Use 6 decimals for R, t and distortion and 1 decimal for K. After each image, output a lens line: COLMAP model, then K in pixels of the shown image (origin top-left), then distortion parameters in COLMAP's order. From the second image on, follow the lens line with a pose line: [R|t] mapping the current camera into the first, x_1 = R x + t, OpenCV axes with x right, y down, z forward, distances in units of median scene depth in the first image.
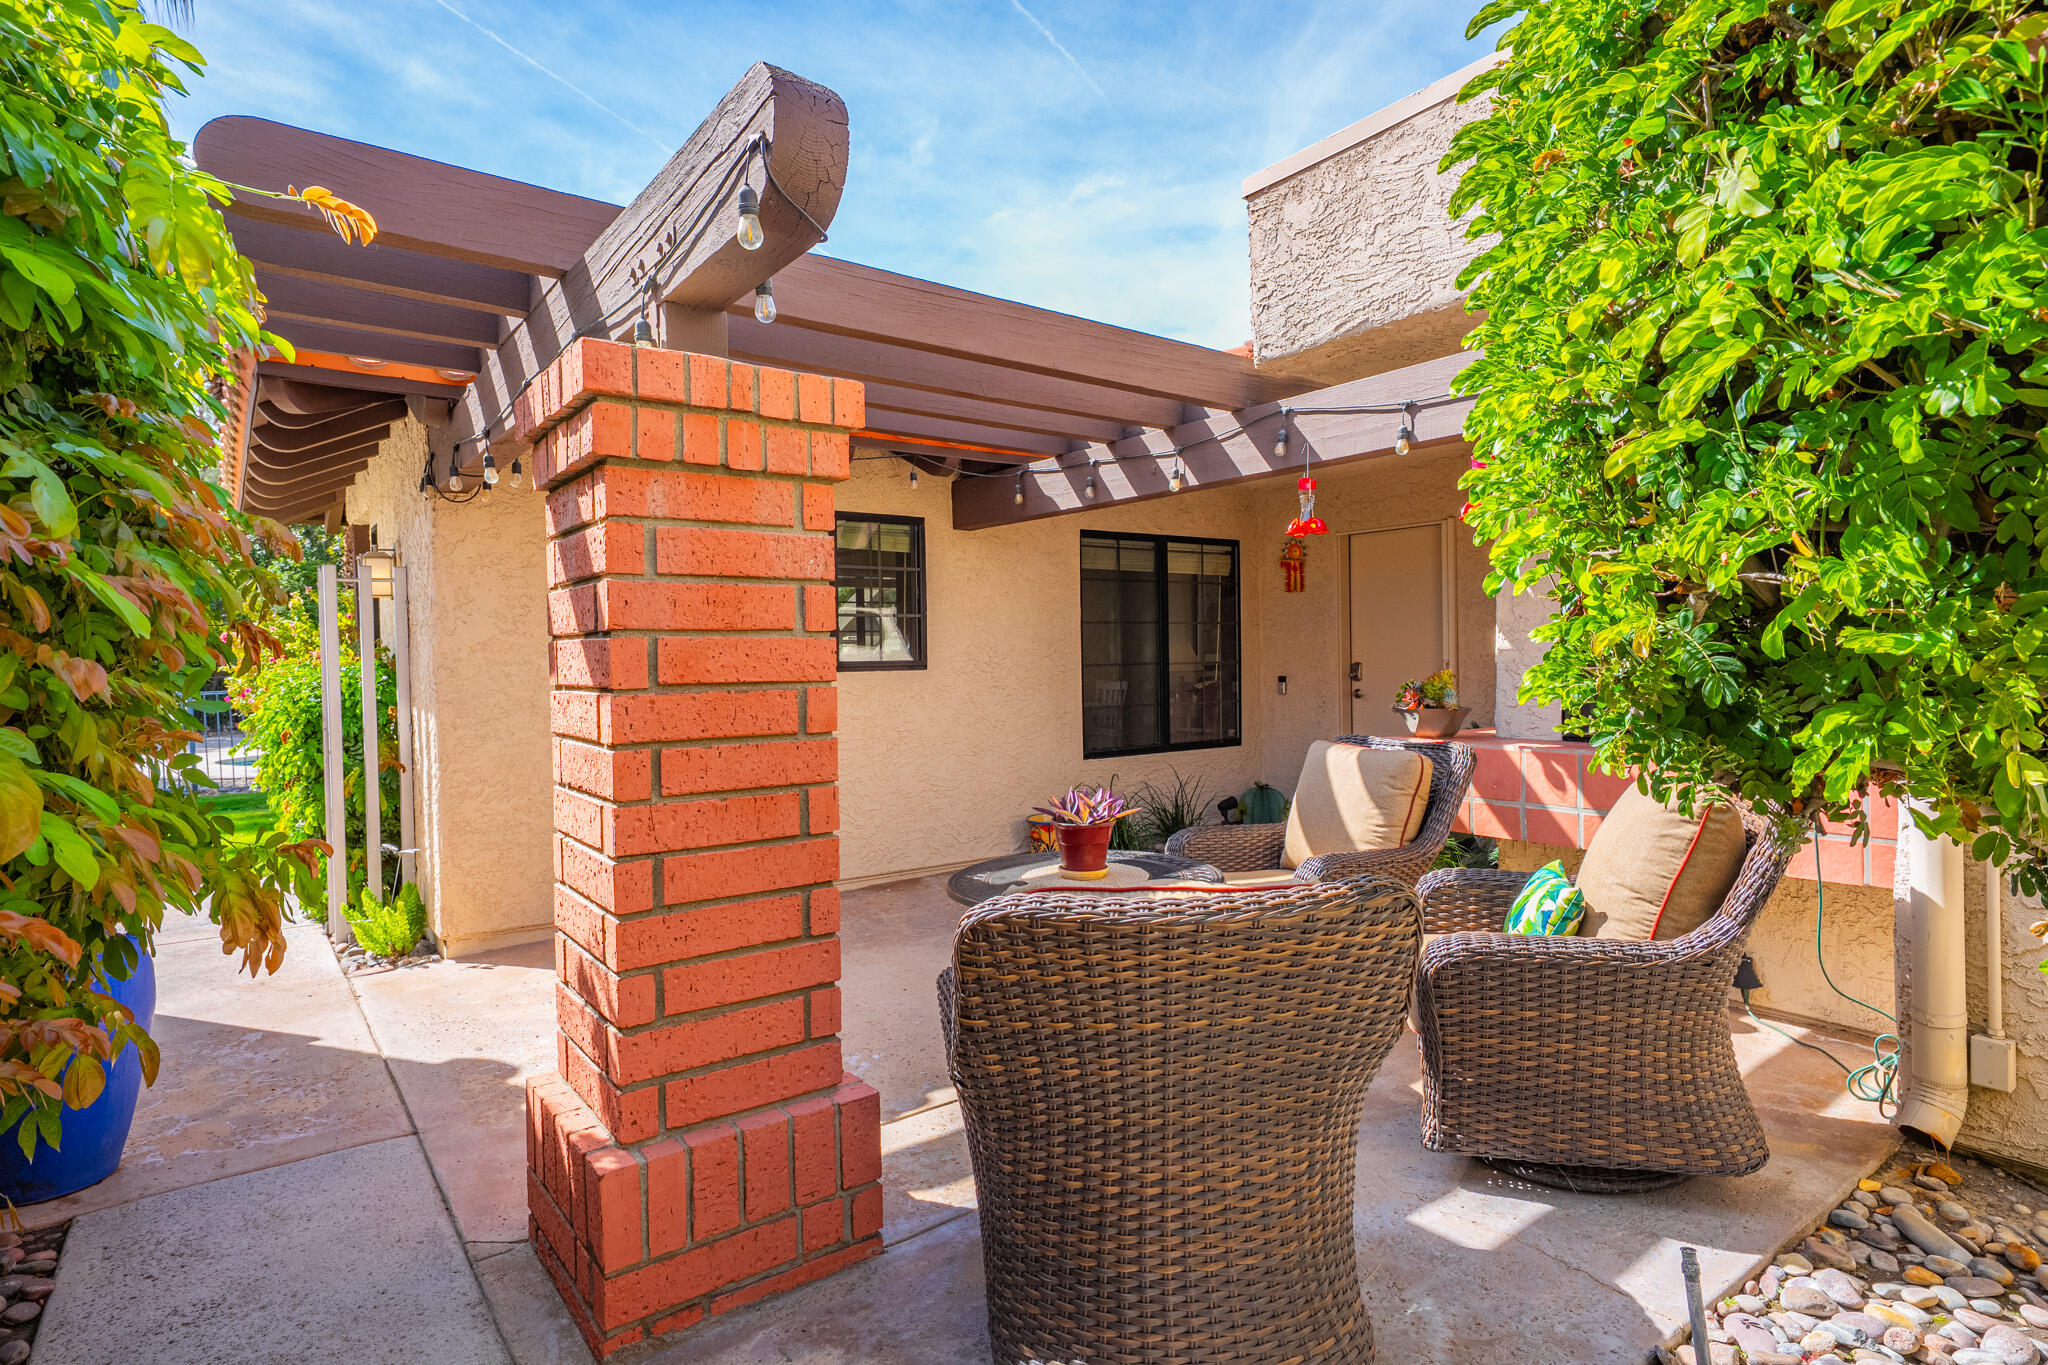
lens RADIAL K [[1062.0, 0, 1018.7], [0, 1062.0, 680.9], [0, 0, 1]] dist [0.009408, -0.001135]
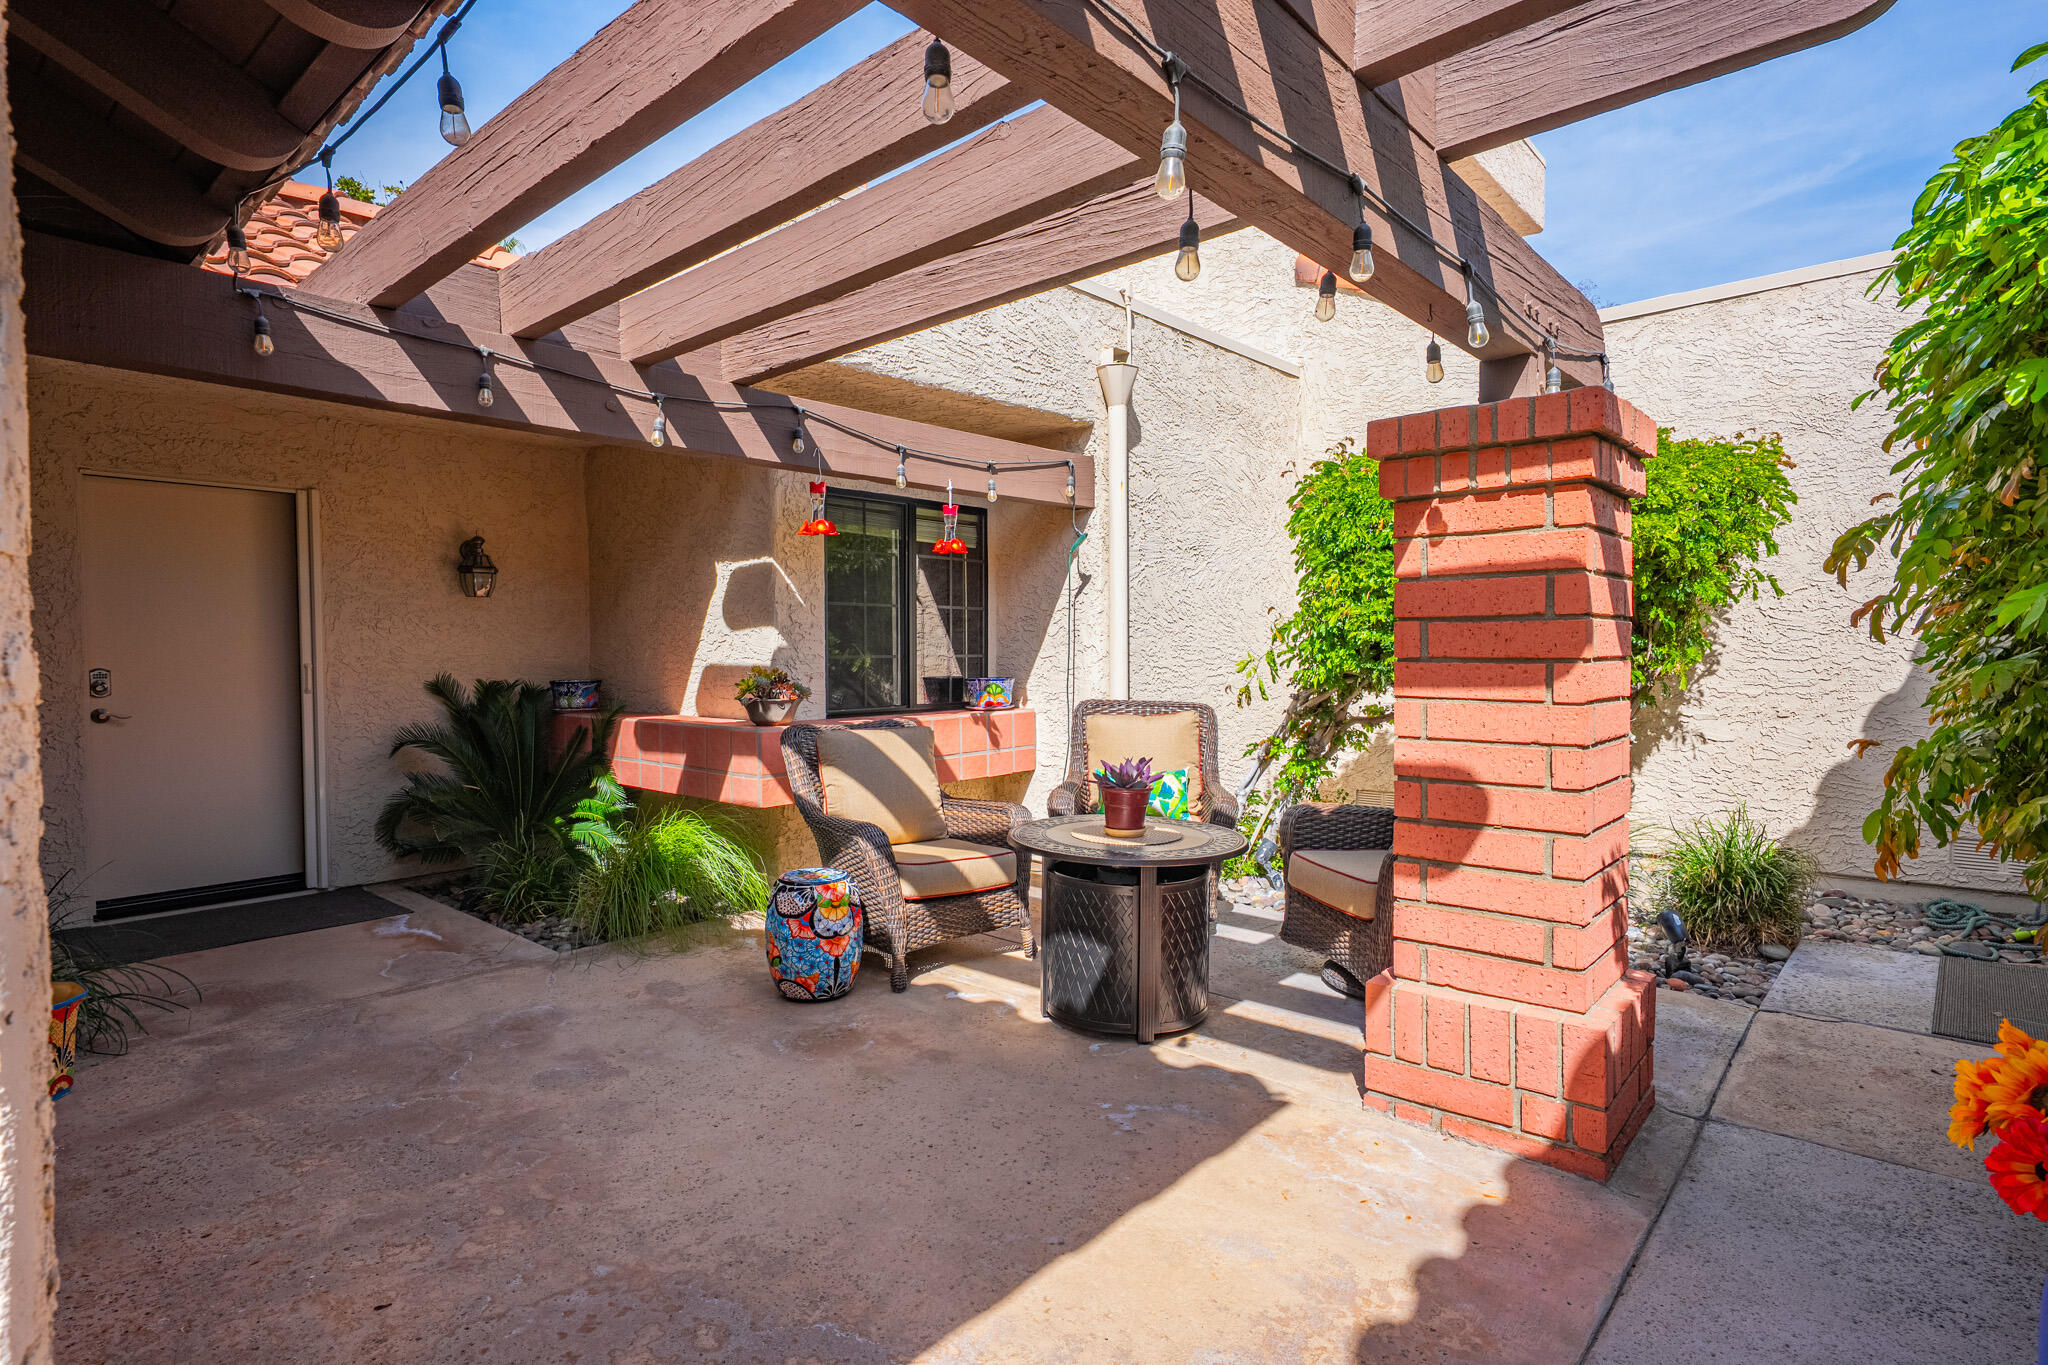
lens RADIAL K [[1062.0, 0, 1003.7], [0, 1062.0, 674.2], [0, 0, 1]] dist [0.009408, -0.001135]
pose [[-0.197947, -0.006673, 0.980190, -0.701178], [0.032887, 0.999369, 0.013444, -0.006809], [-0.979661, 0.034896, -0.197603, 0.906407]]
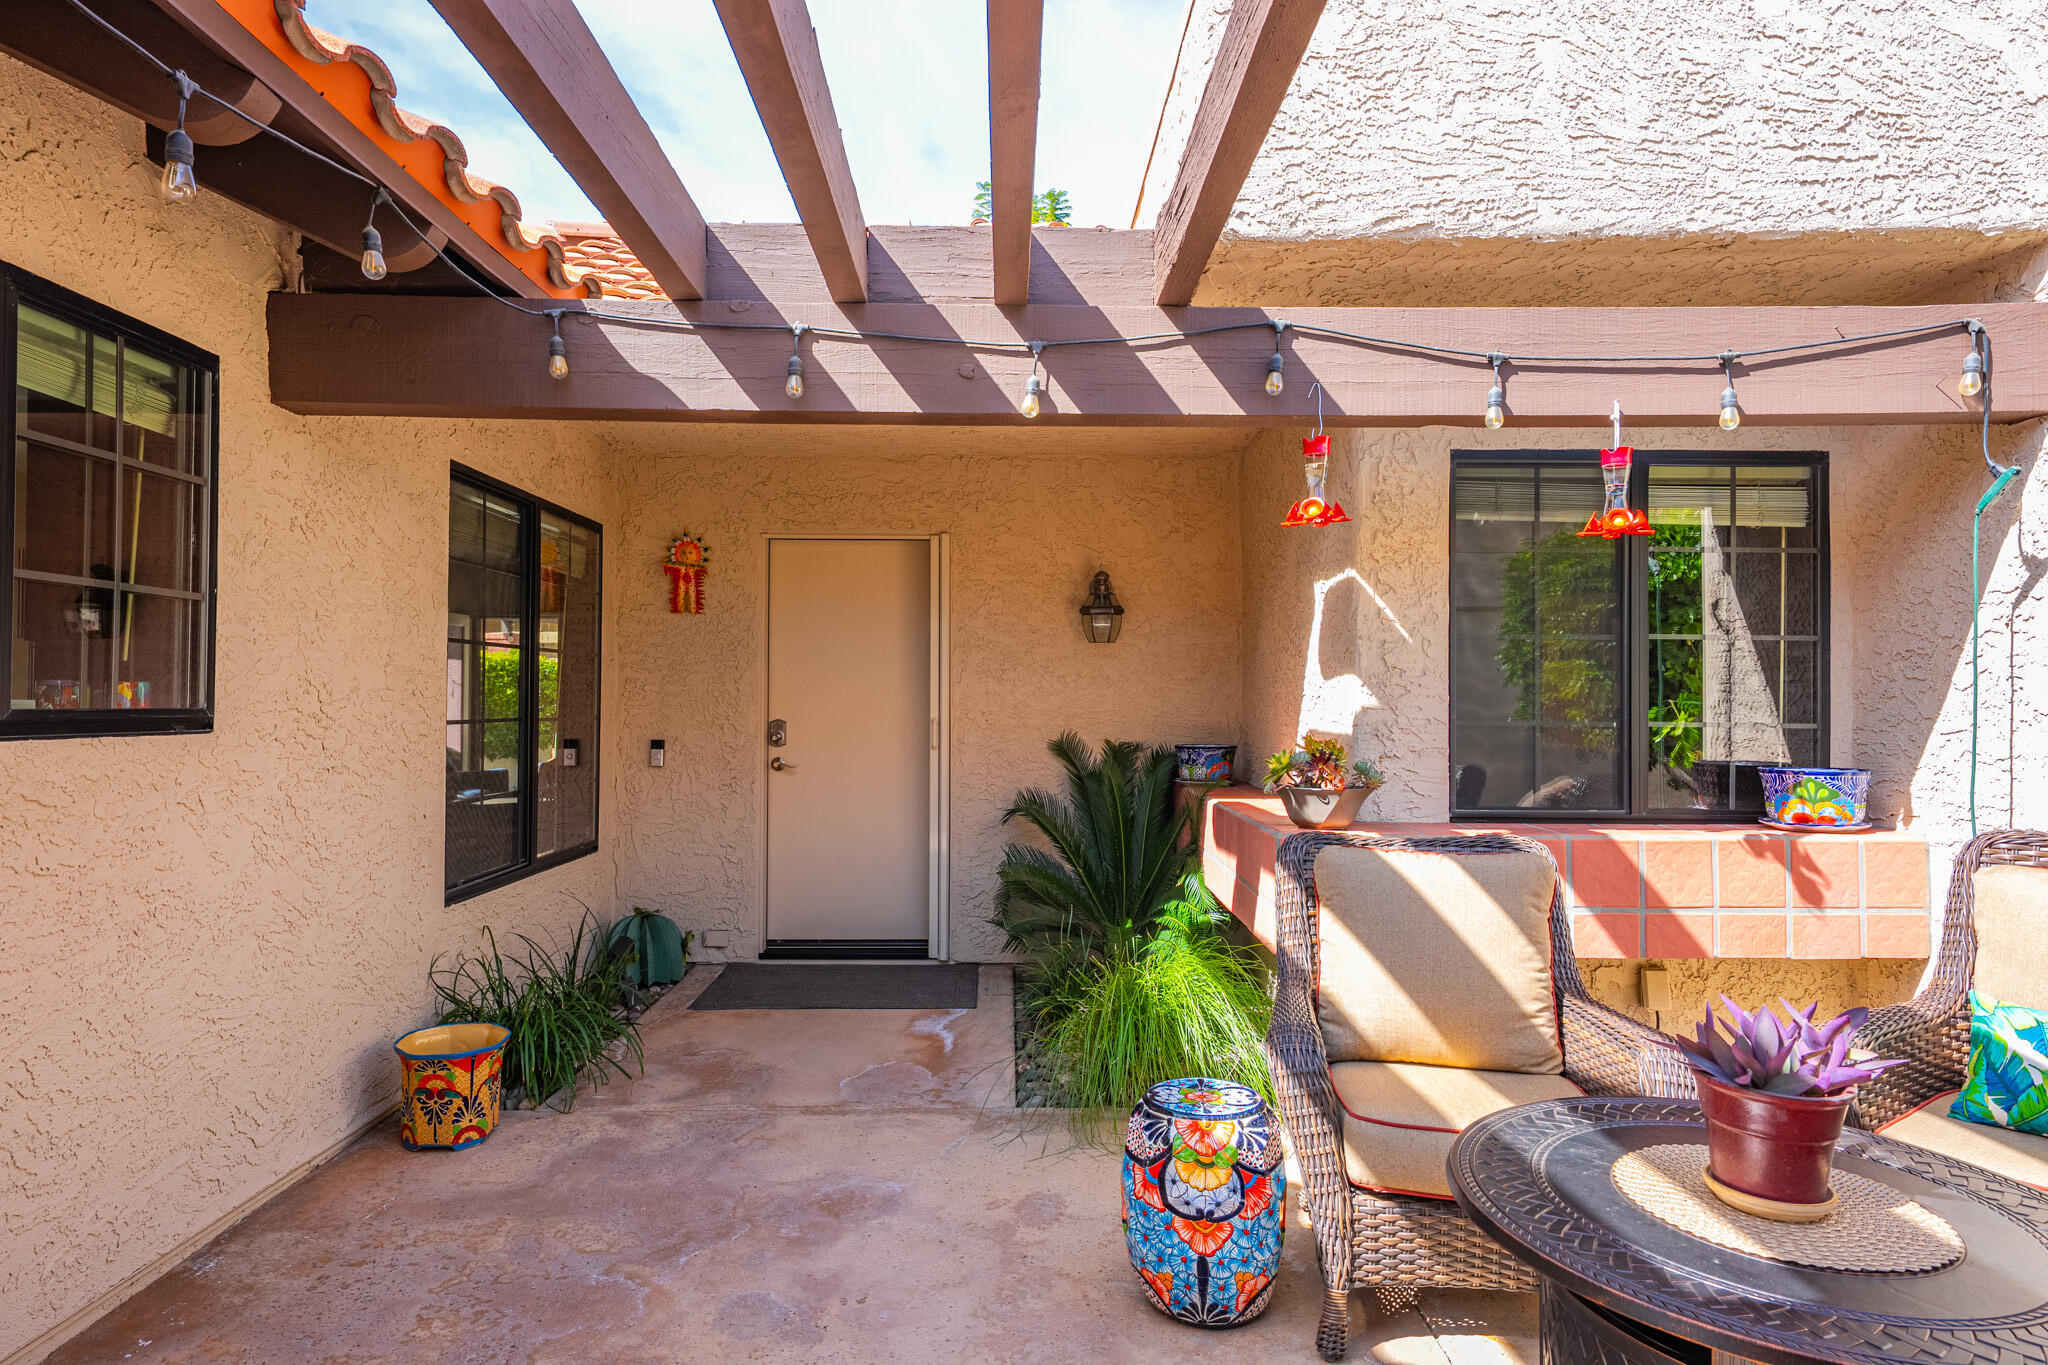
lens RADIAL K [[1193.9, 0, 1017.7], [0, 1193.9, 678.8], [0, 0, 1]] dist [0.017431, 0.002995]
pose [[0.582694, 0.034523, 0.811958, -0.366290], [0.006153, 0.998881, -0.046886, -0.009838], [-0.812668, 0.032316, 0.581830, 0.639628]]
